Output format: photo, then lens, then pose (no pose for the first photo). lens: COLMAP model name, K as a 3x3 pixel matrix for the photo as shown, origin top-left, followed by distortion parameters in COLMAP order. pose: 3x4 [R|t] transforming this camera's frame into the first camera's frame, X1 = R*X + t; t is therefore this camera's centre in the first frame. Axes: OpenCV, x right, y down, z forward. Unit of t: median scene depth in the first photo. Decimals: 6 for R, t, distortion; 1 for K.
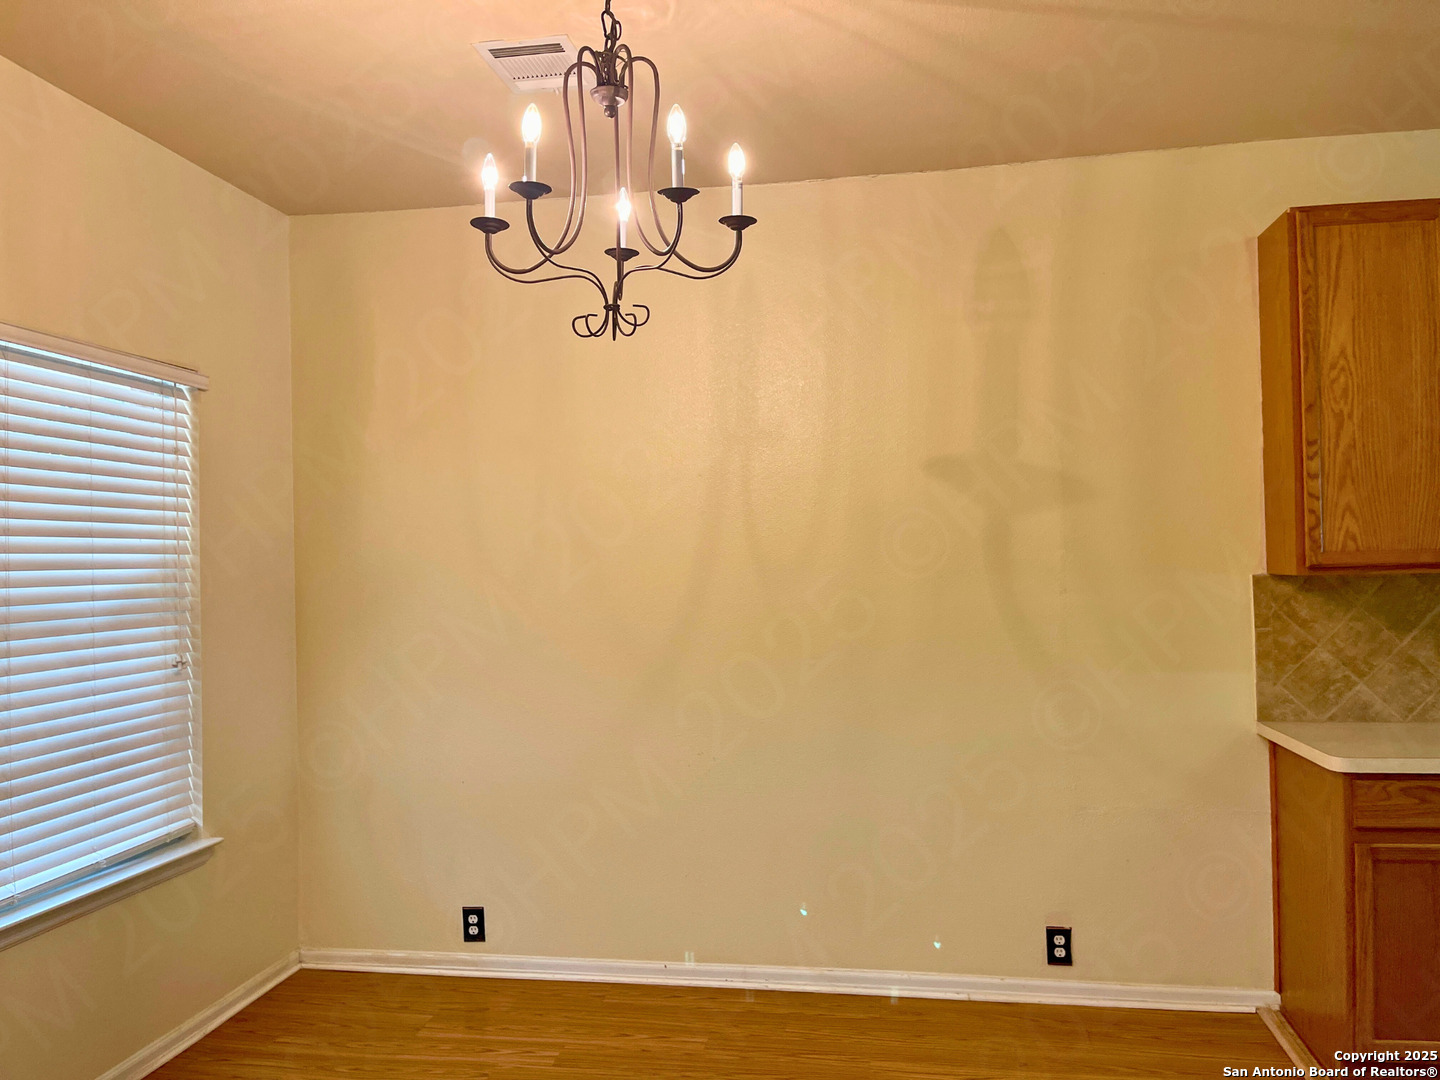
lens RADIAL K [[1120.1, 0, 720.0], [0, 1120.1, 558.9], [0, 0, 1]] dist [0.001390, -0.000432]
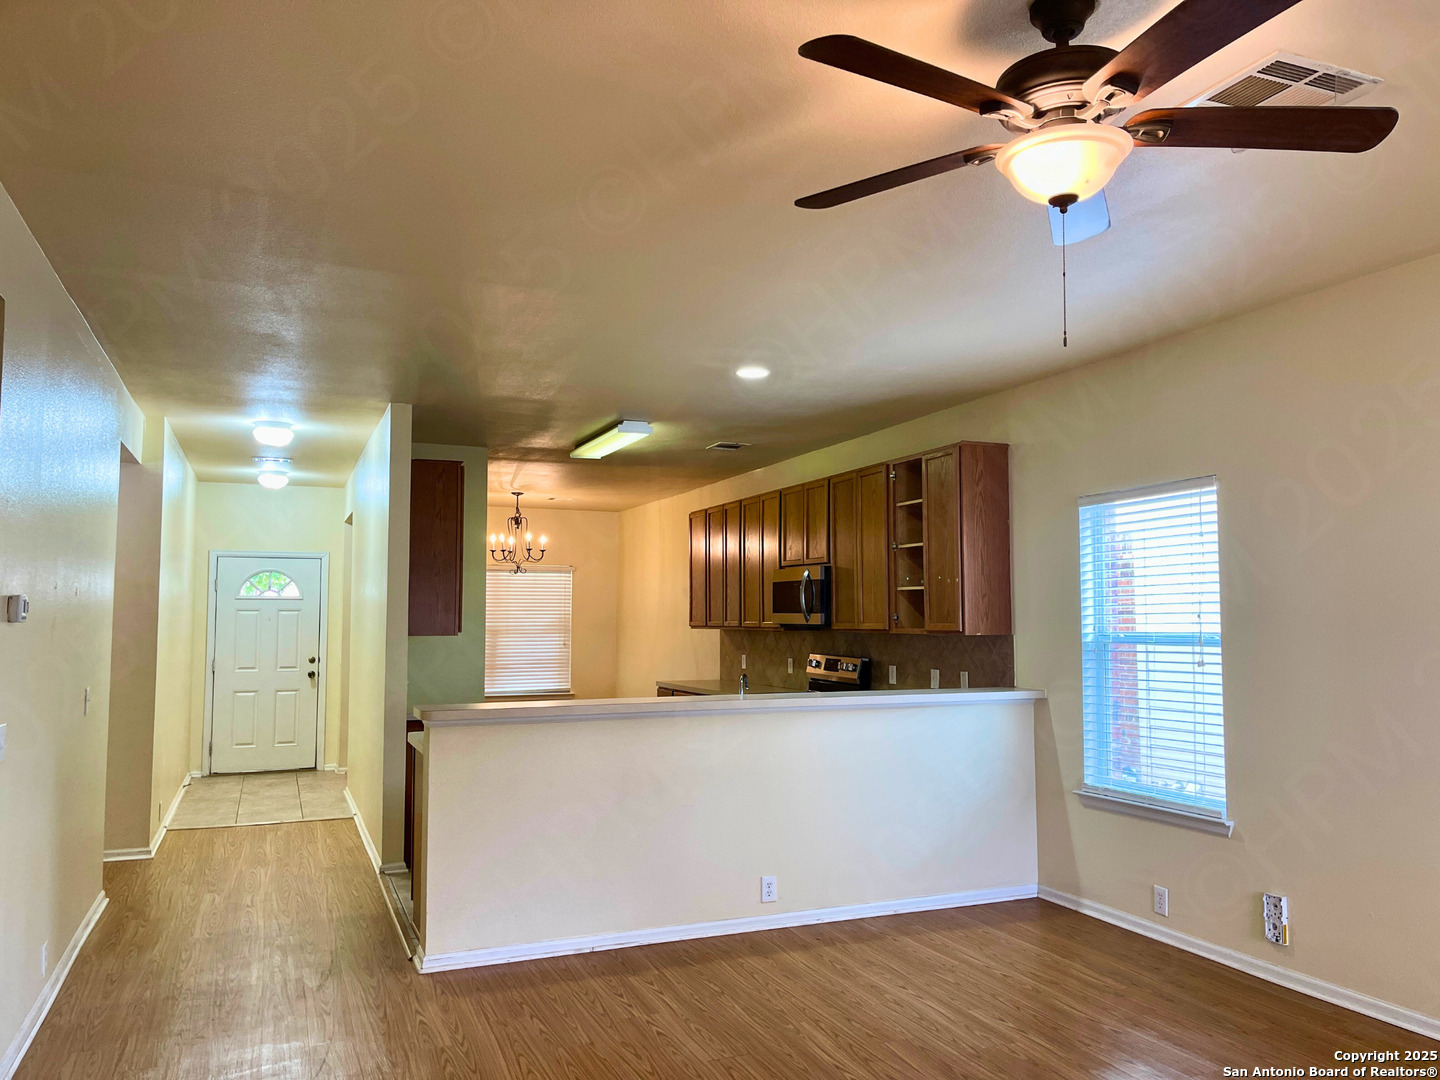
lens RADIAL K [[1083.4, 0, 720.0], [0, 1083.4, 540.0], [0, 0, 1]] dist [0.039559, -0.002361]
pose [[0.524746, -0.041126, -0.850265, 2.882163], [-0.010098, 0.998461, -0.054526, -0.062411], [0.851199, 0.037198, 0.523523, -0.479569]]
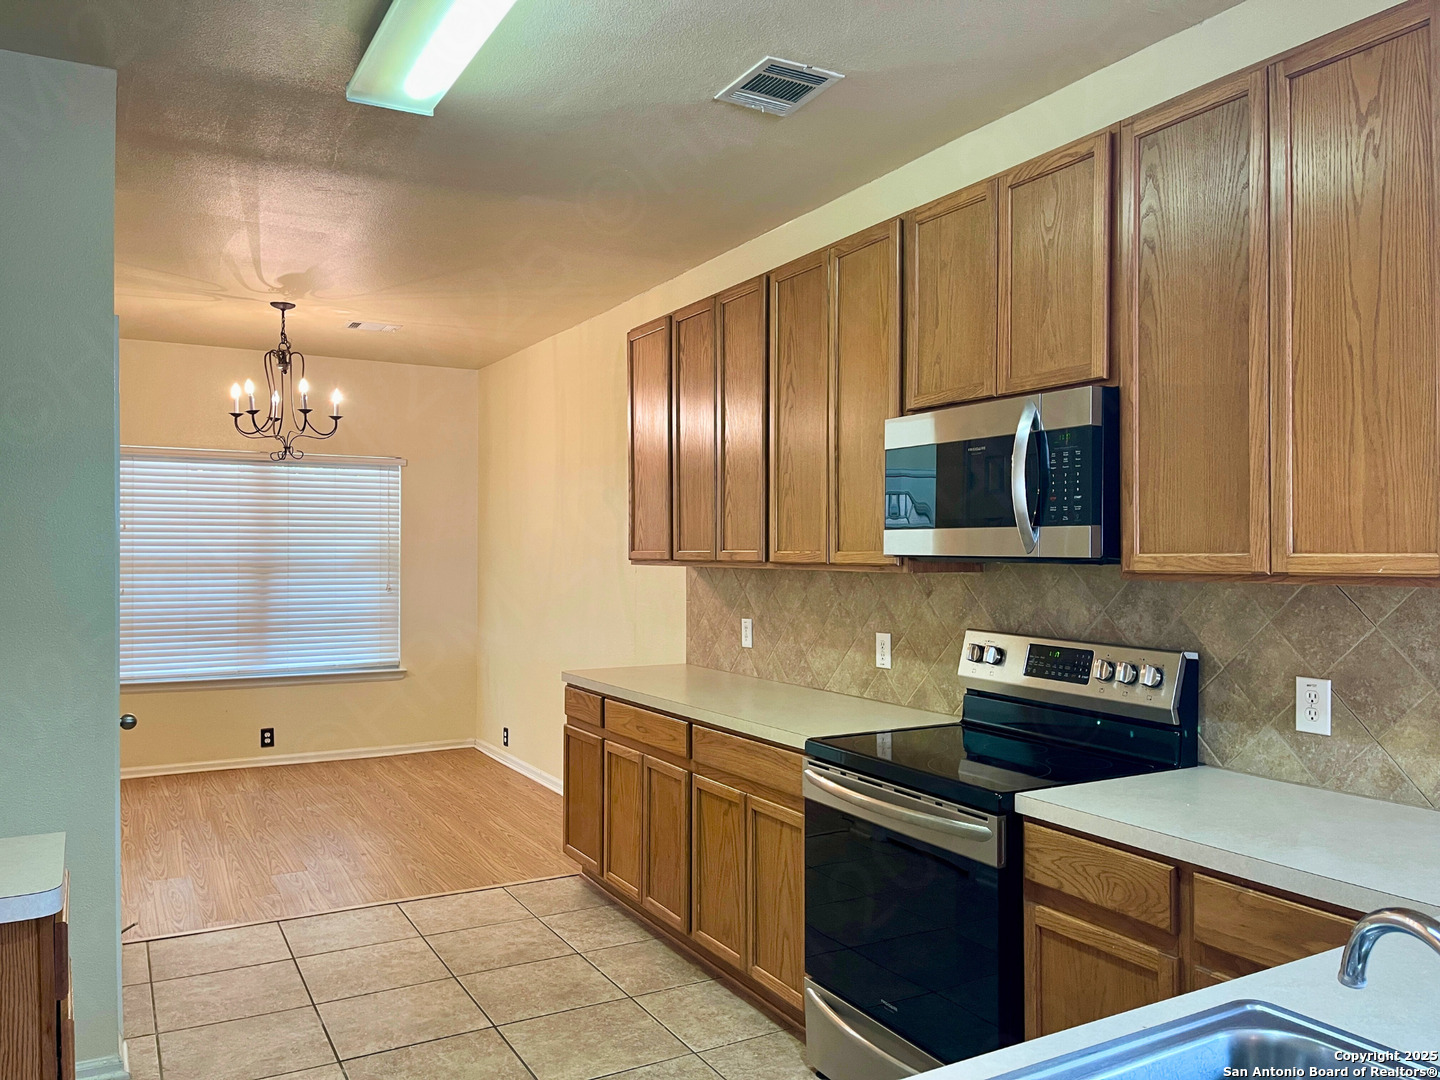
lens RADIAL K [[1083.4, 0, 720.0], [0, 1083.4, 540.0], [0, 0, 1]] dist [0.039559, -0.002361]
pose [[0.628096, 0.014377, -0.778003, 1.618774], [-0.014141, 0.999875, 0.007061, -0.029102], [0.778007, 0.006567, 0.628221, 0.137029]]
